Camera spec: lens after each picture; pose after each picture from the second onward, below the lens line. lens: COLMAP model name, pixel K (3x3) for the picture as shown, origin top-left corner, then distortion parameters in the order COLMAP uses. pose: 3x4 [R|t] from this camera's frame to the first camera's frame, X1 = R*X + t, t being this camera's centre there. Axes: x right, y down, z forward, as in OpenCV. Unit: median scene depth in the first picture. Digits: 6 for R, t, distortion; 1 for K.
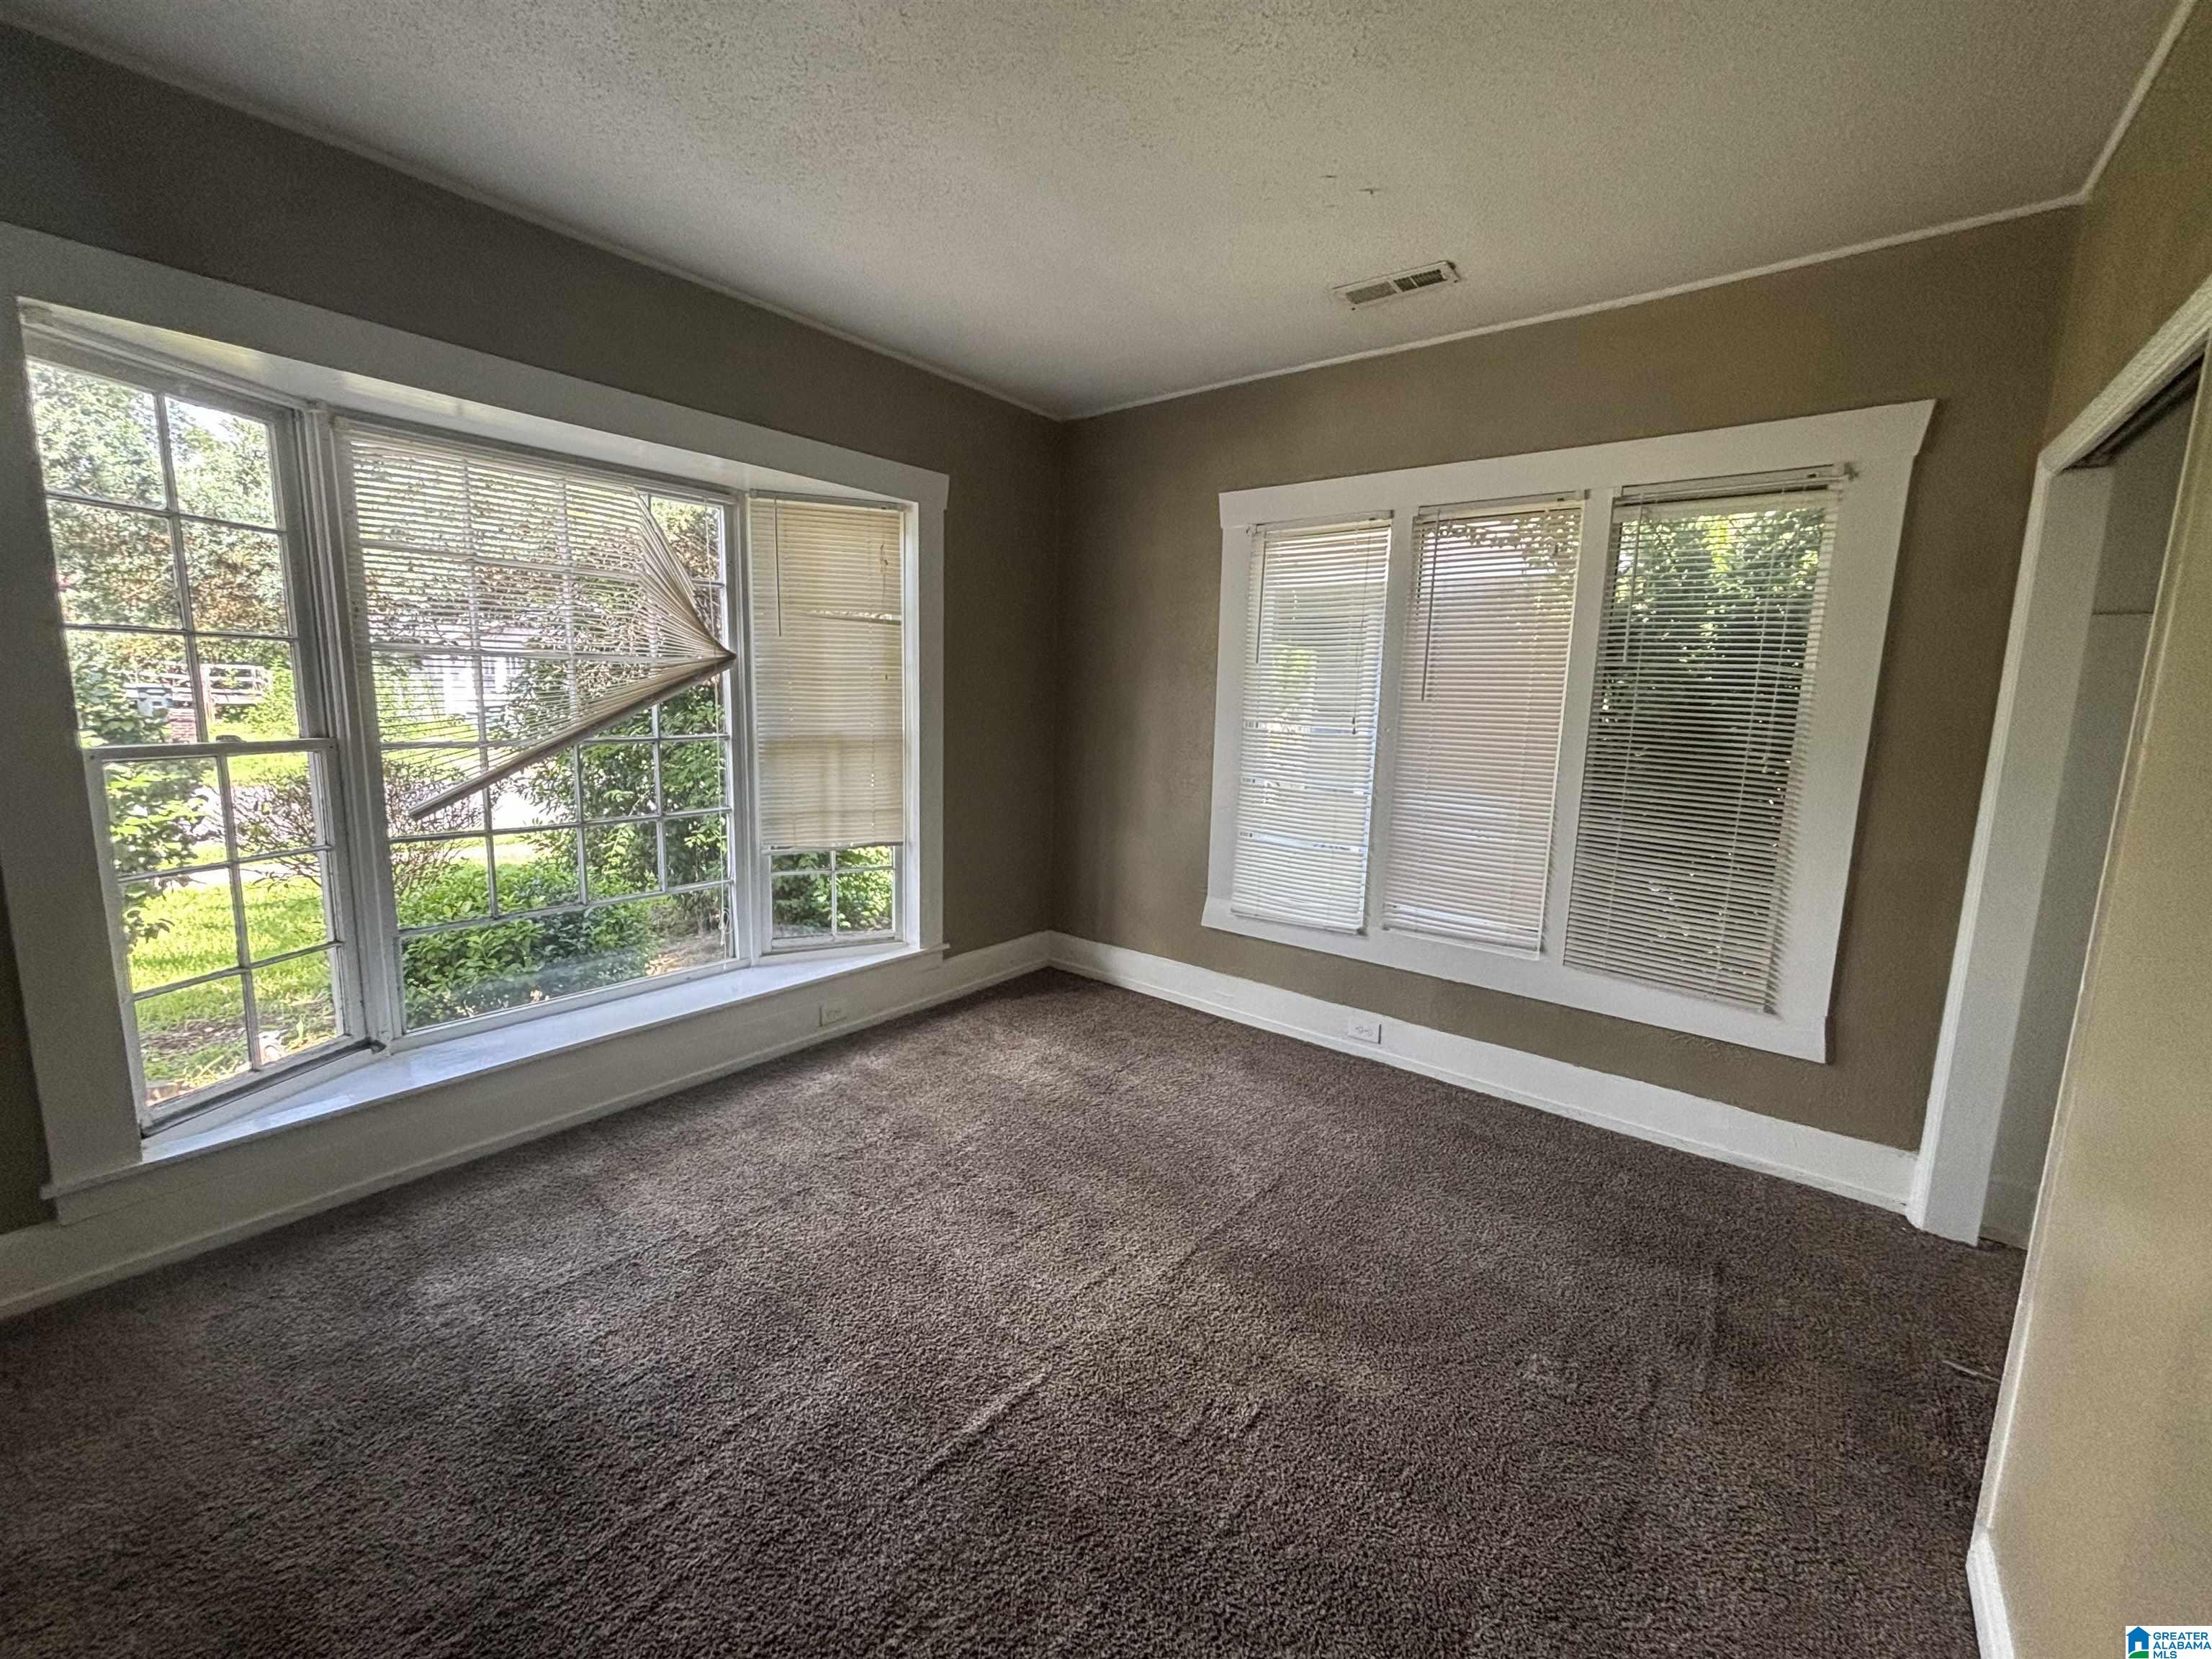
lens RADIAL K [[880.2, 0, 1102.2], [0, 880.2, 831.5], [0, 0, 1]] dist [-0.002791, -0.000440]
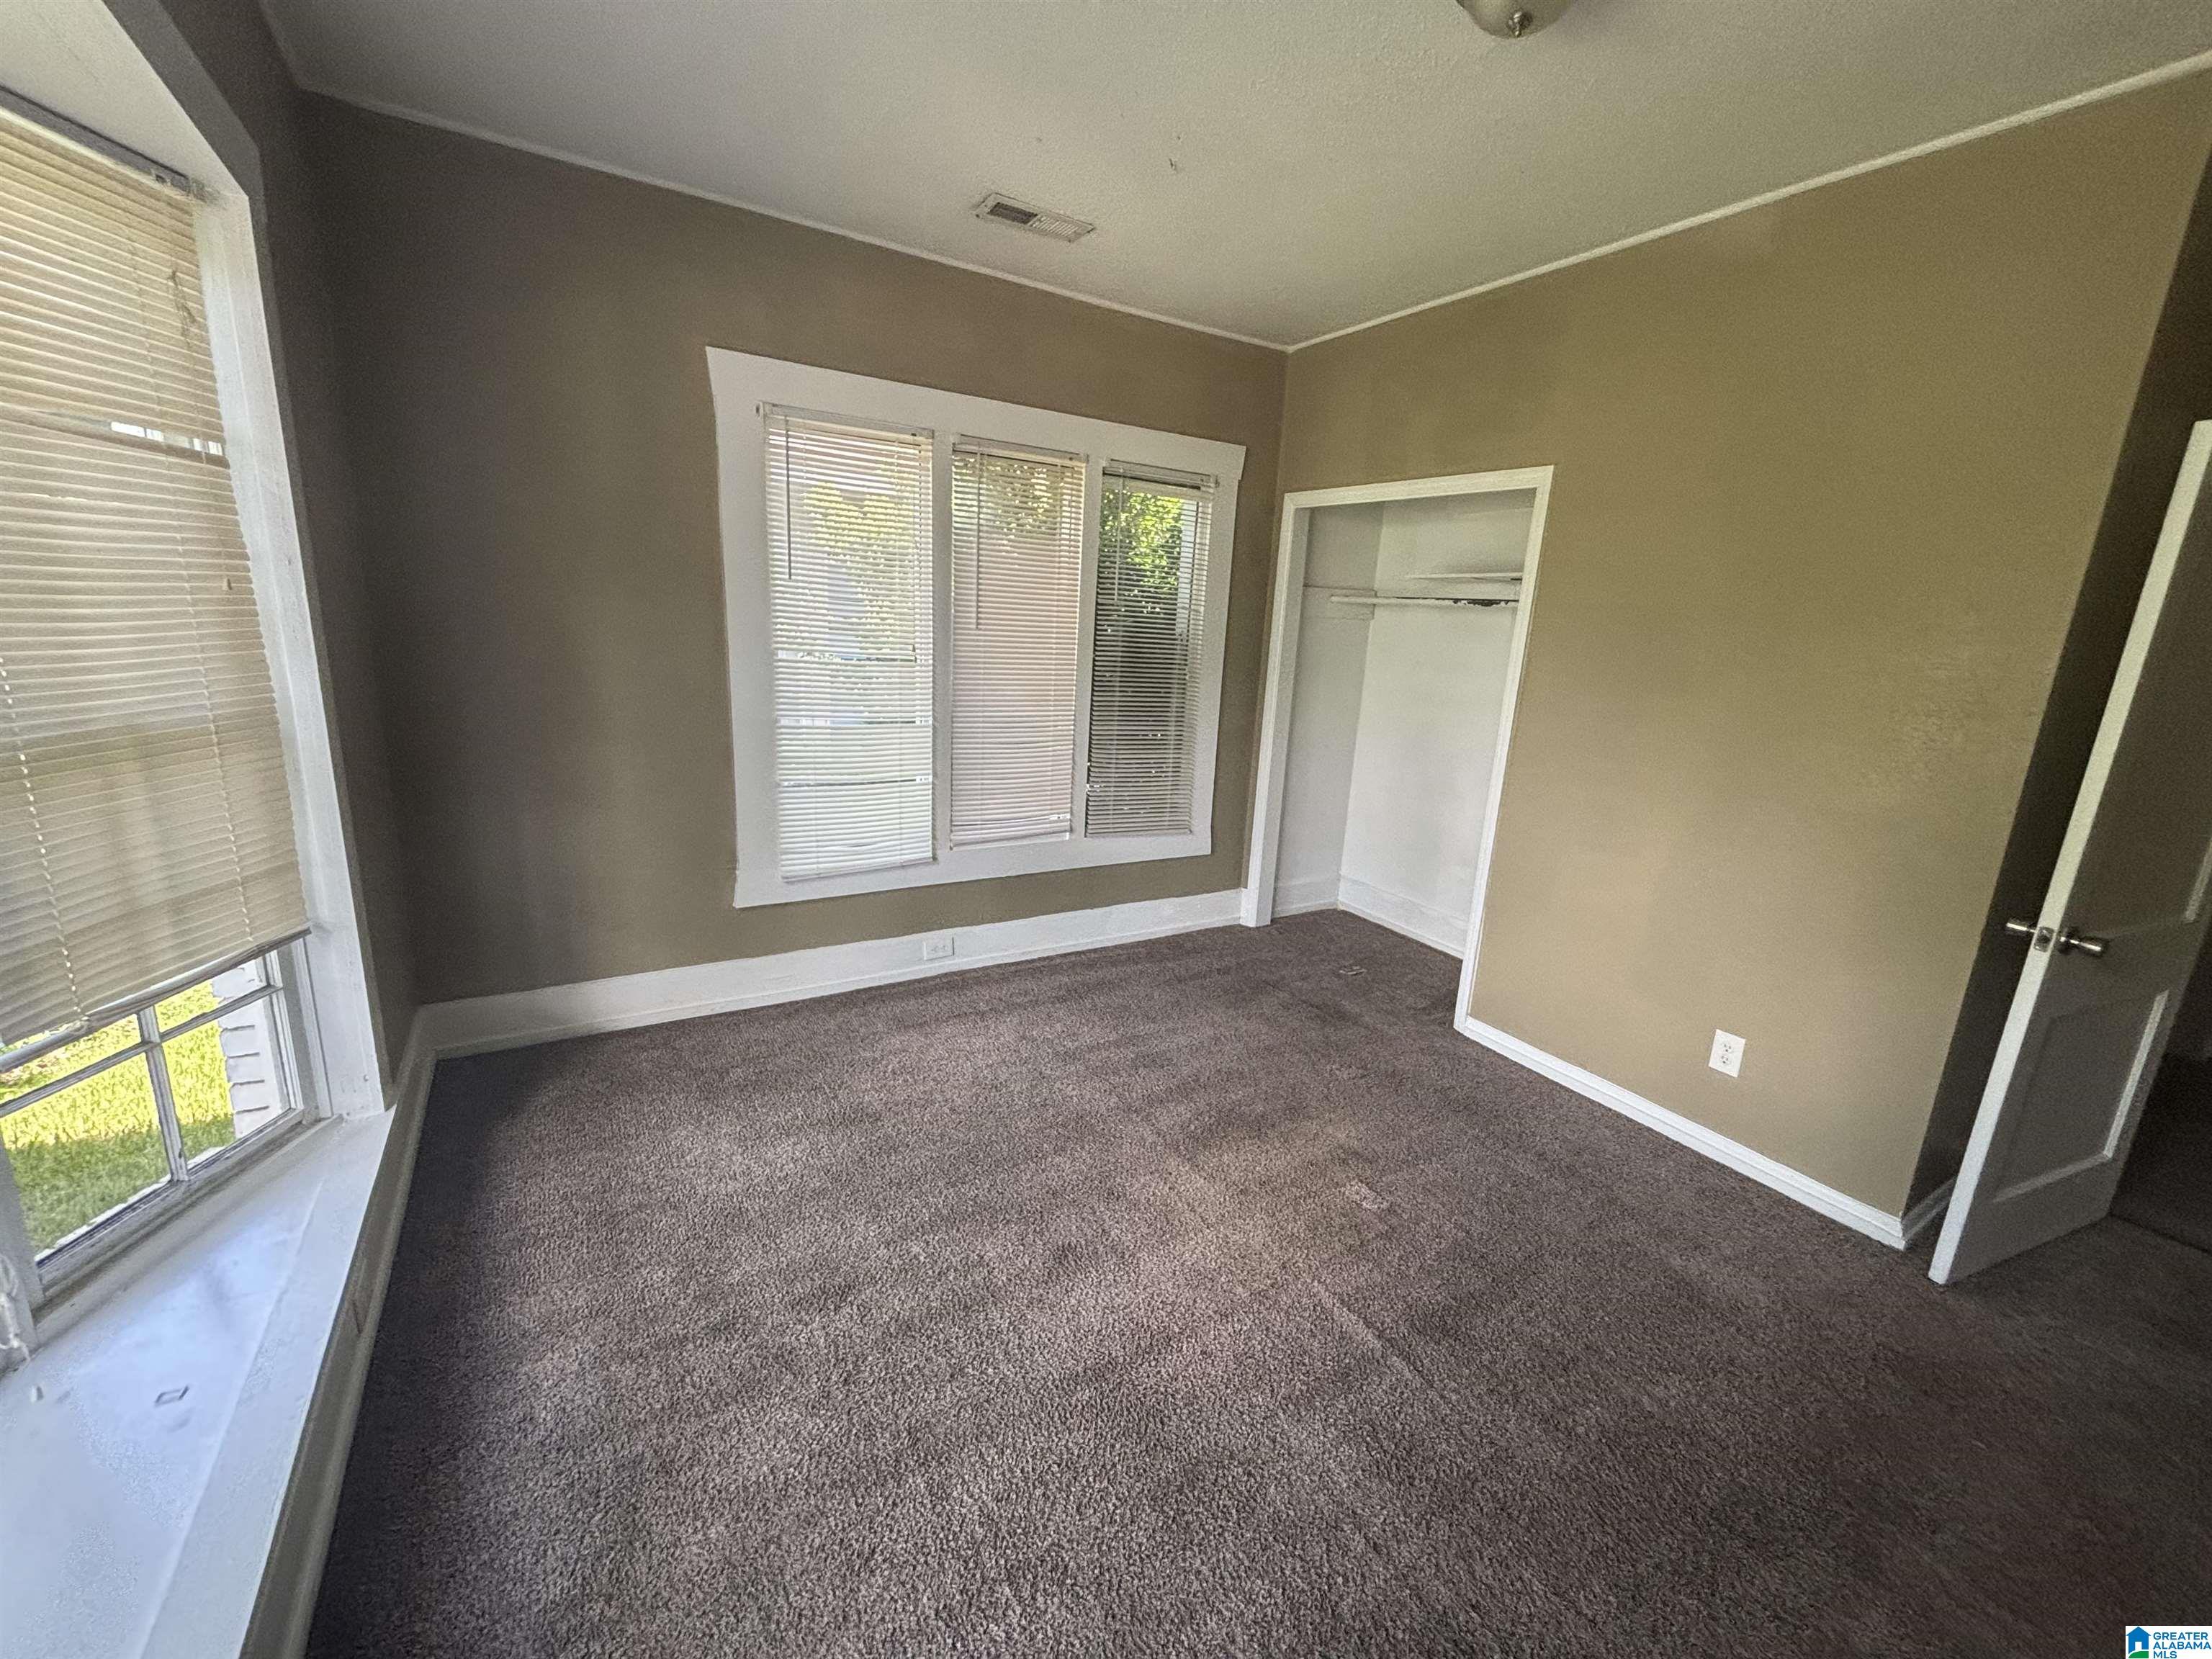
lens RADIAL K [[880.2, 0, 1102.2], [0, 880.2, 831.5], [0, 0, 1]] dist [-0.002791, -0.000440]
pose [[0.344113, -0.228099, 0.910800, -0.575374], [0.110764, 0.973131, 0.201860, -0.102255], [-0.932372, 0.031421, 0.360132, 0.463875]]
